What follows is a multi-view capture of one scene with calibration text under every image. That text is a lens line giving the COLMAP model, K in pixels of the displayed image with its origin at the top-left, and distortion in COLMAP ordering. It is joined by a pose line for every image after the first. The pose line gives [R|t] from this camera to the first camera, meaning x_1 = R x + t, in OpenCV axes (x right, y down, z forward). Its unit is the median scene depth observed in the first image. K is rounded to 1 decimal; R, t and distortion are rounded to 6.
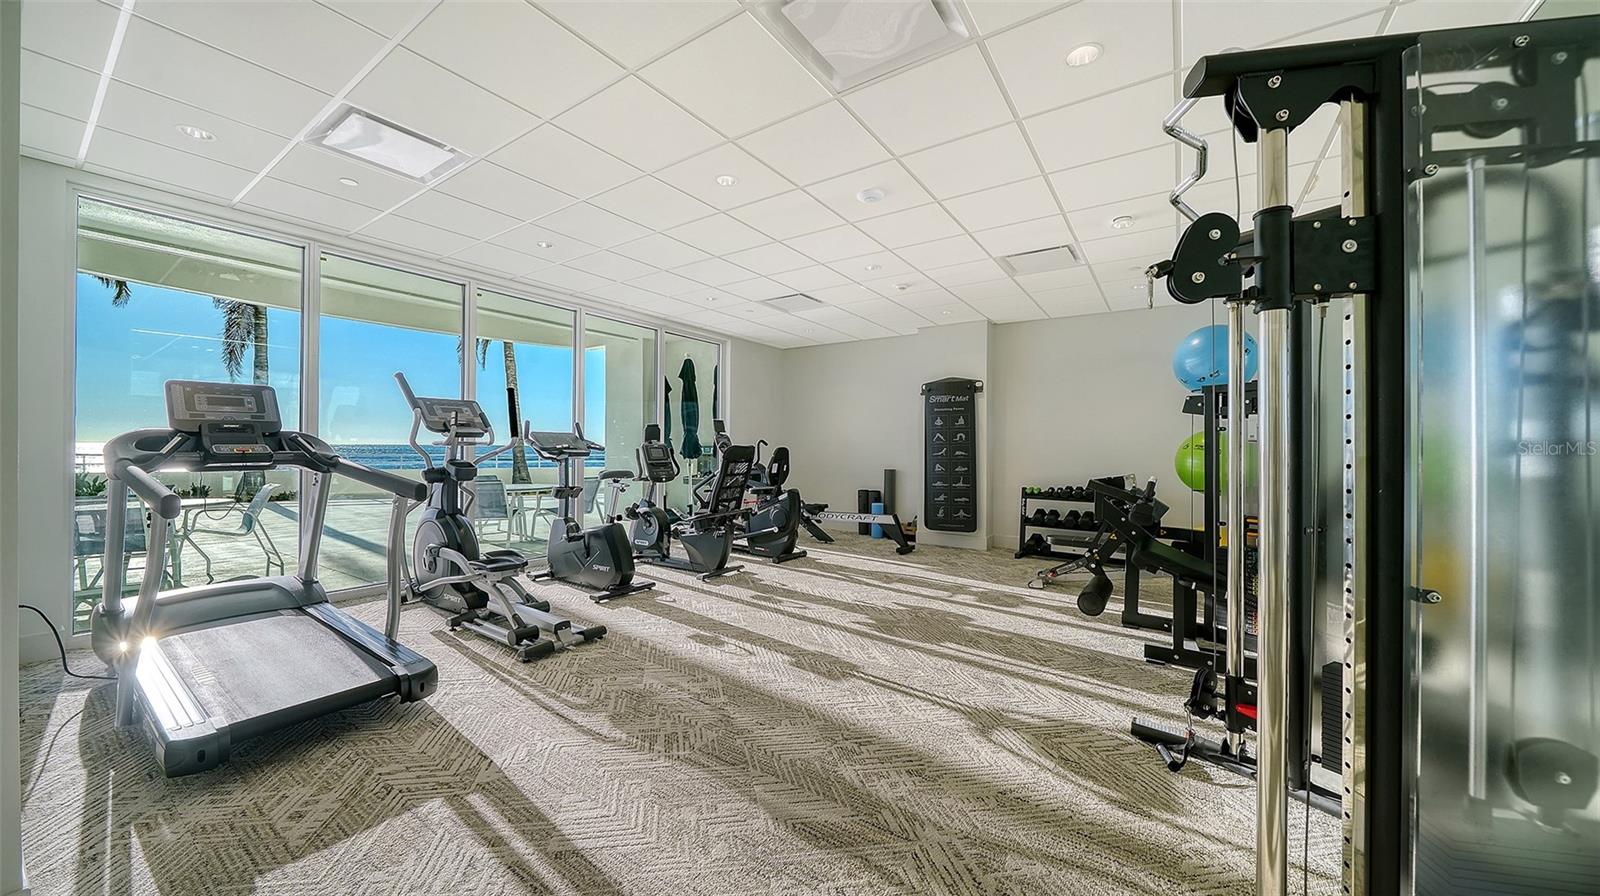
lens RADIAL K [[566.2, 0, 799.7], [0, 566.2, 448.2], [0, 0, 1]] dist [-0.000625, -0.000040]
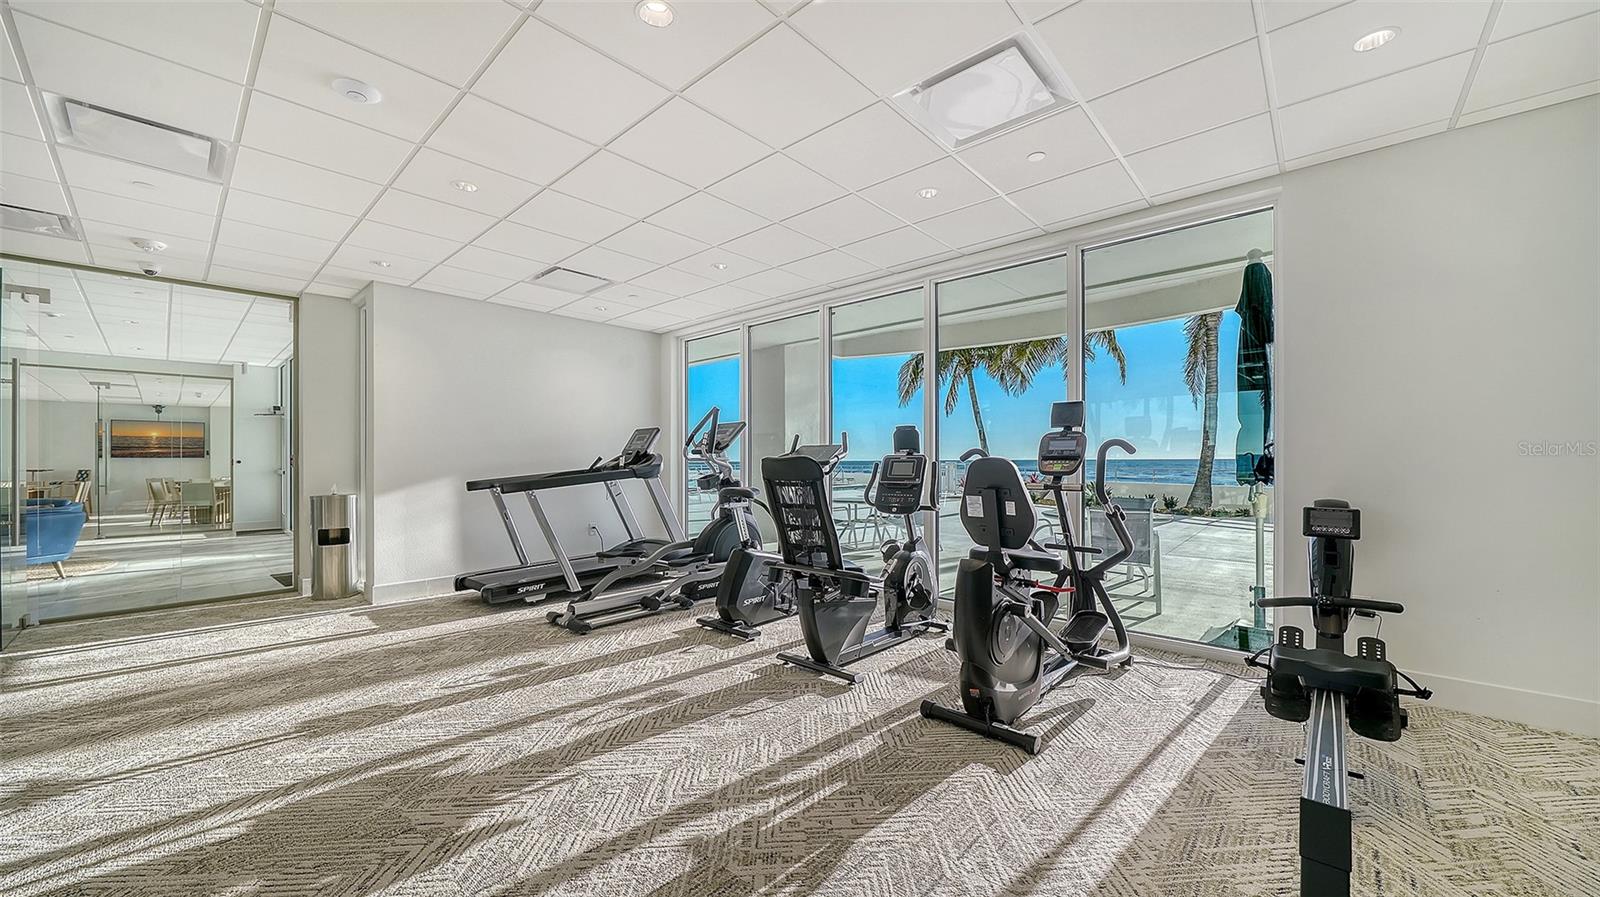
lens RADIAL K [[586.7, 0, 799.3], [0, 586.7, 459.4], [0, 0, 1]] dist [-0.010484, -0.000149]
pose [[-0.148127, -0.008508, -0.988932, 0.586331], [0.004513, 0.999947, -0.009279, 0.004466], [0.988958, -0.005837, -0.148081, 1.297004]]
